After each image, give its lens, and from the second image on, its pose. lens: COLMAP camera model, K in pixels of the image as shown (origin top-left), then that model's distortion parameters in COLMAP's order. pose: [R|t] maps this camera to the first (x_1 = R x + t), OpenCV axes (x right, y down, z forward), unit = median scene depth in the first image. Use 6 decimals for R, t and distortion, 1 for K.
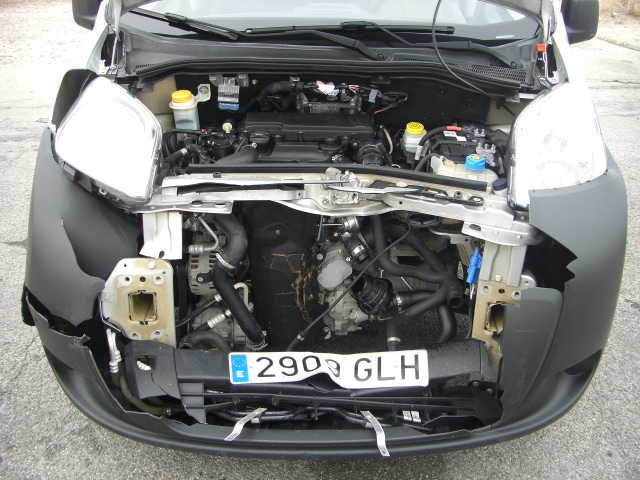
lens RADIAL K [[719.5, 0, 321.0], [0, 719.5, 225.8], [0, 0, 1]] dist [-0.187173, 0.153179]
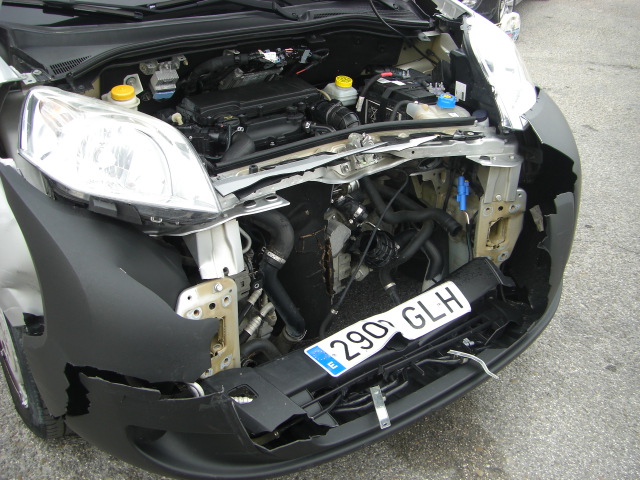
lens RADIAL K [[719.5, 0, 321.0], [0, 719.5, 225.8], [0, 0, 1]] dist [-0.187173, 0.153179]
pose [[0.810407, -0.278559, 0.515408, -0.549377], [0.239328, 0.960389, 0.142745, -0.107584], [-0.534754, 0.007670, 0.844973, 0.192954]]
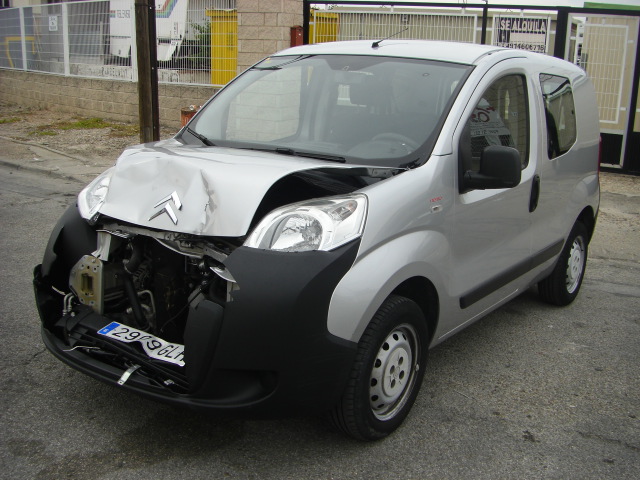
lens RADIAL K [[719.5, 0, 321.0], [0, 719.5, 225.8], [0, 0, 1]] dist [-0.187173, 0.153179]
pose [[0.819416, 0.138561, -0.556199, 1.164033], [-0.267158, 0.950824, -0.156719, 0.095049], [0.507132, 0.277011, 0.816138, -0.169988]]
